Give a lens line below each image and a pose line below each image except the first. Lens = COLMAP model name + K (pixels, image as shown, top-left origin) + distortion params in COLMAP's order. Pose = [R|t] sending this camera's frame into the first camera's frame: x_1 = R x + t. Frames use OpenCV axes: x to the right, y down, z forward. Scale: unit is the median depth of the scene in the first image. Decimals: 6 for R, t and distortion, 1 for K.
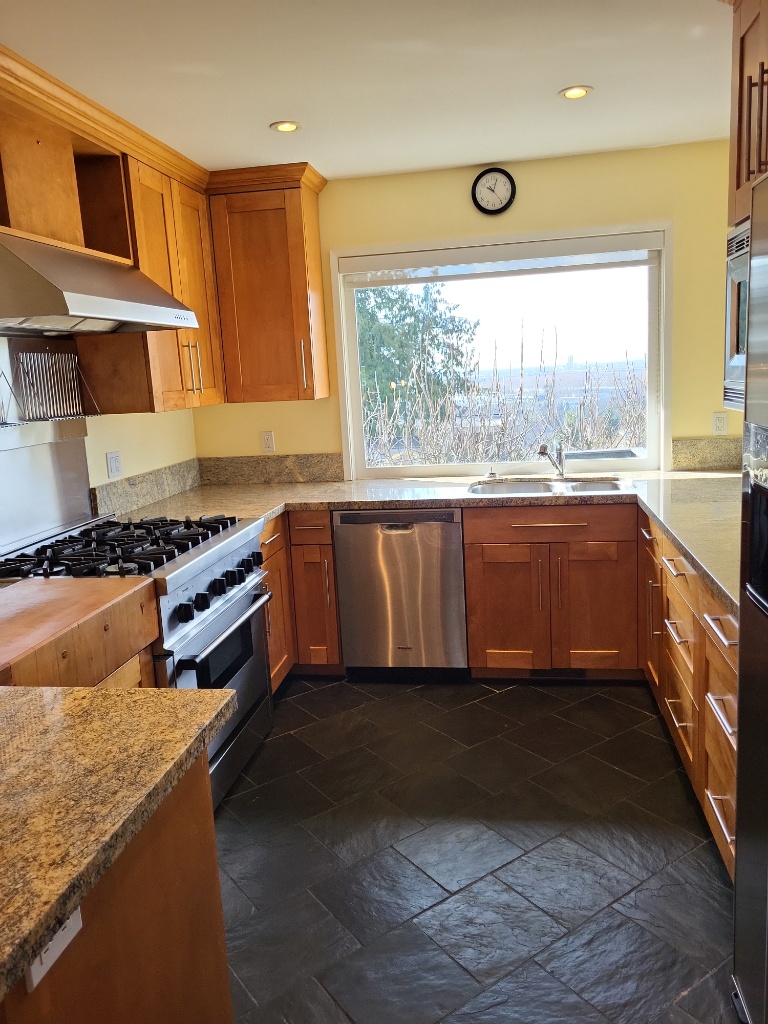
lens RADIAL K [[777.6, 0, 385.4], [0, 777.6, 509.5], [0, 0, 1]] dist [0.036386, -0.030008]
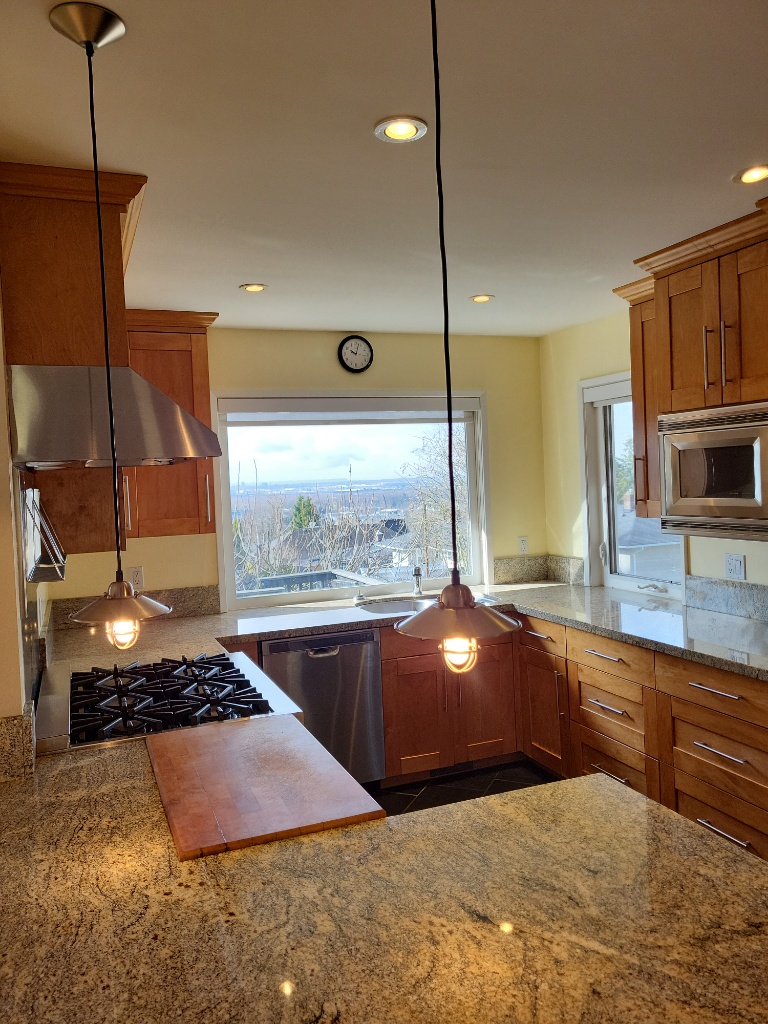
lens RADIAL K [[777.6, 0, 388.8], [0, 777.6, 505.1], [0, 0, 1]] dist [0.036386, -0.030008]
pose [[0.860240, -0.002374, 0.509884, -0.456174], [0.086800, 0.986075, -0.141854, -0.015062], [-0.502447, 0.166286, 0.848467, 0.025467]]
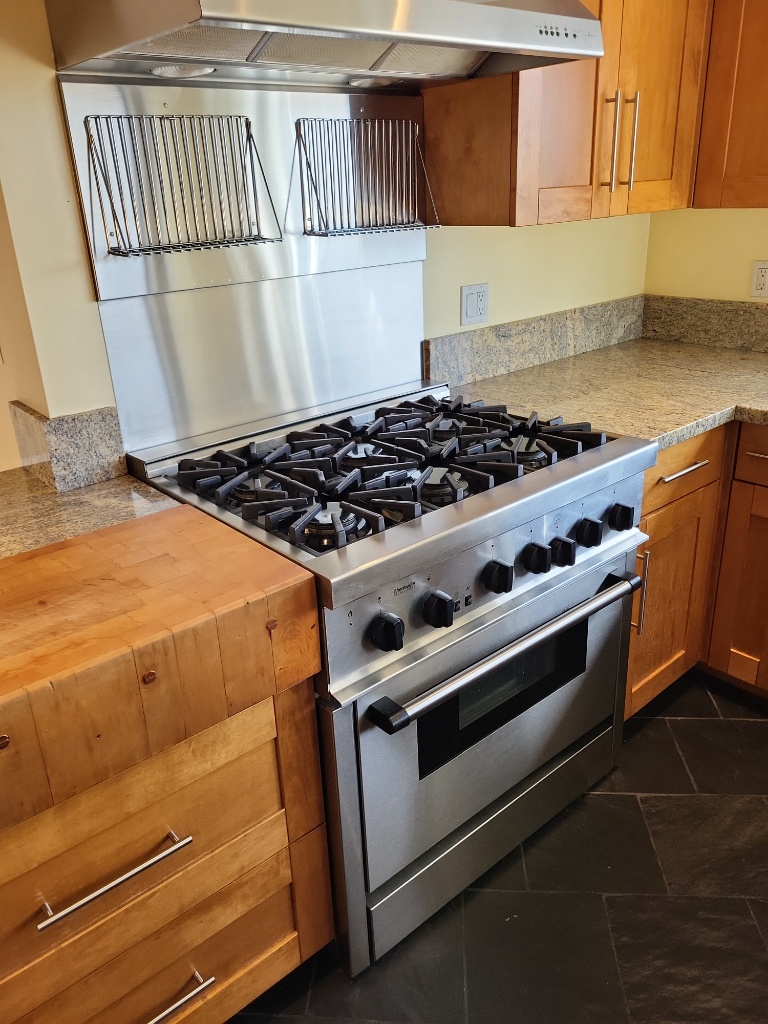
lens RADIAL K [[777.6, 0, 383.0], [0, 777.6, 502.6], [0, 0, 1]] dist [0.036386, -0.030008]
pose [[0.766175, 0.261484, -0.587027, 0.023047], [-0.110627, 0.953505, 0.280340, -0.072649], [0.633038, -0.149849, 0.759479, 0.419361]]
